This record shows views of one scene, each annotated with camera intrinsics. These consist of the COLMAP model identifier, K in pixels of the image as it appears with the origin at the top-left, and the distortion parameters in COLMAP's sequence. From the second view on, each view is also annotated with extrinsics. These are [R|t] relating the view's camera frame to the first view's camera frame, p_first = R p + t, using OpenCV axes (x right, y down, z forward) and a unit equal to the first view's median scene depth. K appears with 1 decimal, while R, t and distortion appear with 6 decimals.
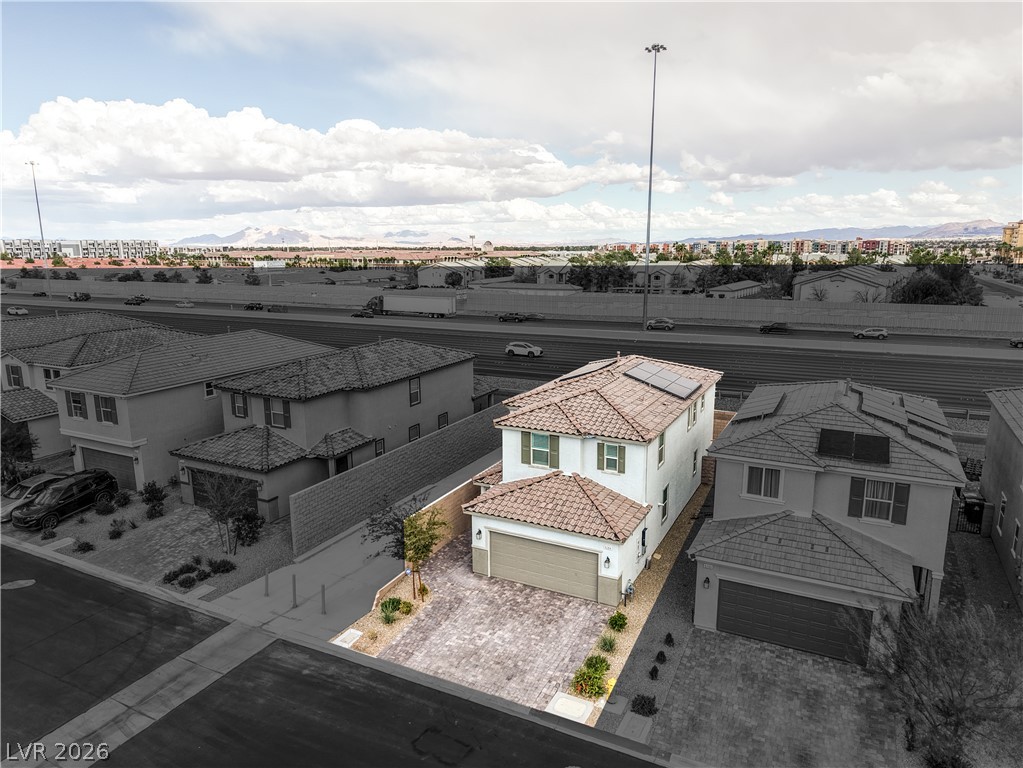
lens RADIAL K [[690.8, 0, 505.3], [0, 690.8, 384.2], [0, 0, 1]] dist [0.038925, -0.043522]
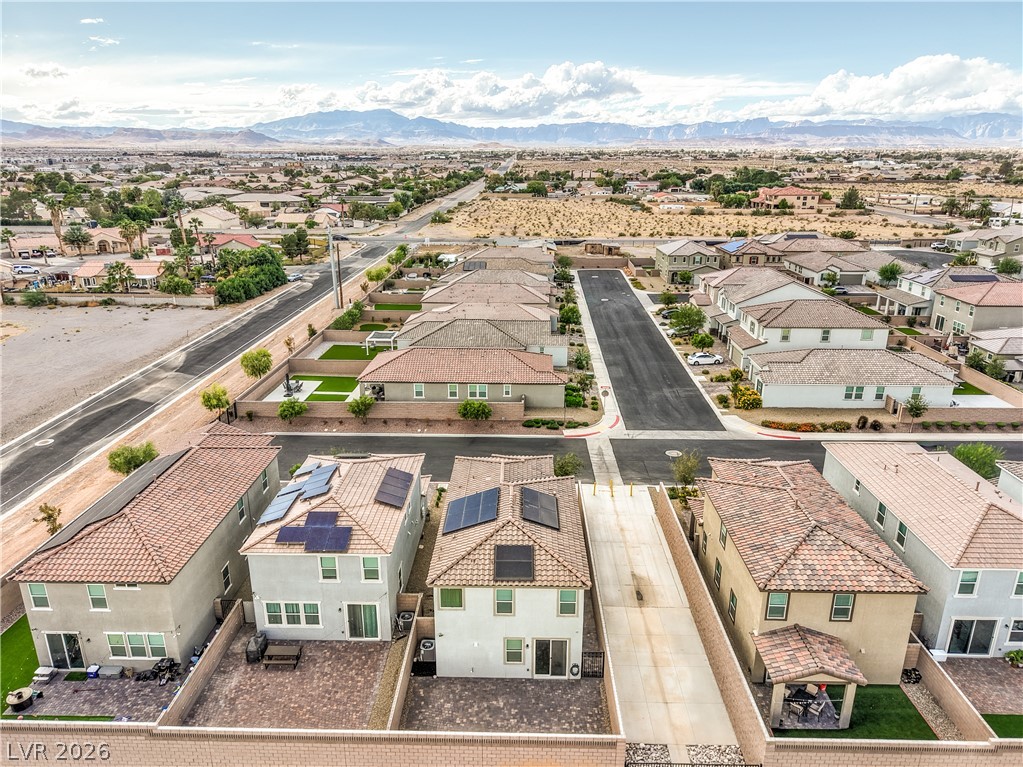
lens RADIAL K [[697.6, 0, 507.7], [0, 697.6, 385.4], [0, 0, 1]] dist [0.037229, -0.045055]
pose [[-0.900671, 0.138767, -0.411747, 0.486600], [-0.082419, 0.875862, 0.475471, -0.574779], [0.426613, 0.462179, -0.777427, 1.431779]]
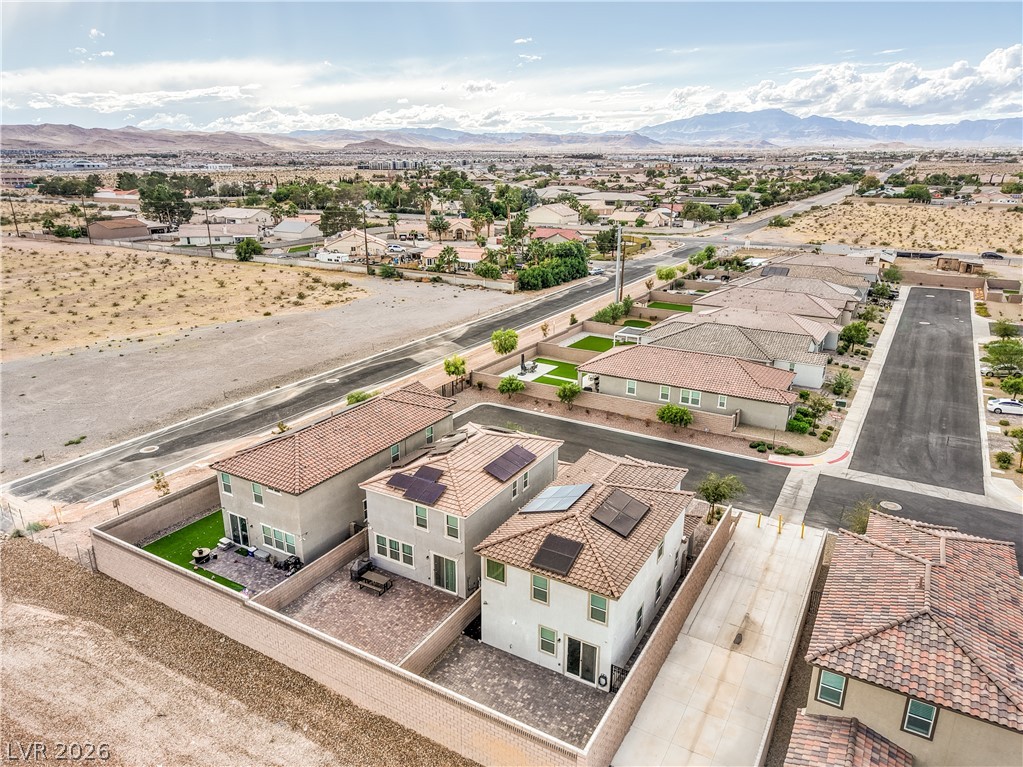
lens RADIAL K [[690.8, 0, 505.3], [0, 690.8, 383.7], [0, 0, 1]] dist [0.038925, -0.043522]
pose [[-0.998281, -0.015395, 0.056558, 0.201085], [0.014369, 0.871179, 0.490754, -0.578884], [-0.056827, 0.490723, -0.869460, 1.504018]]
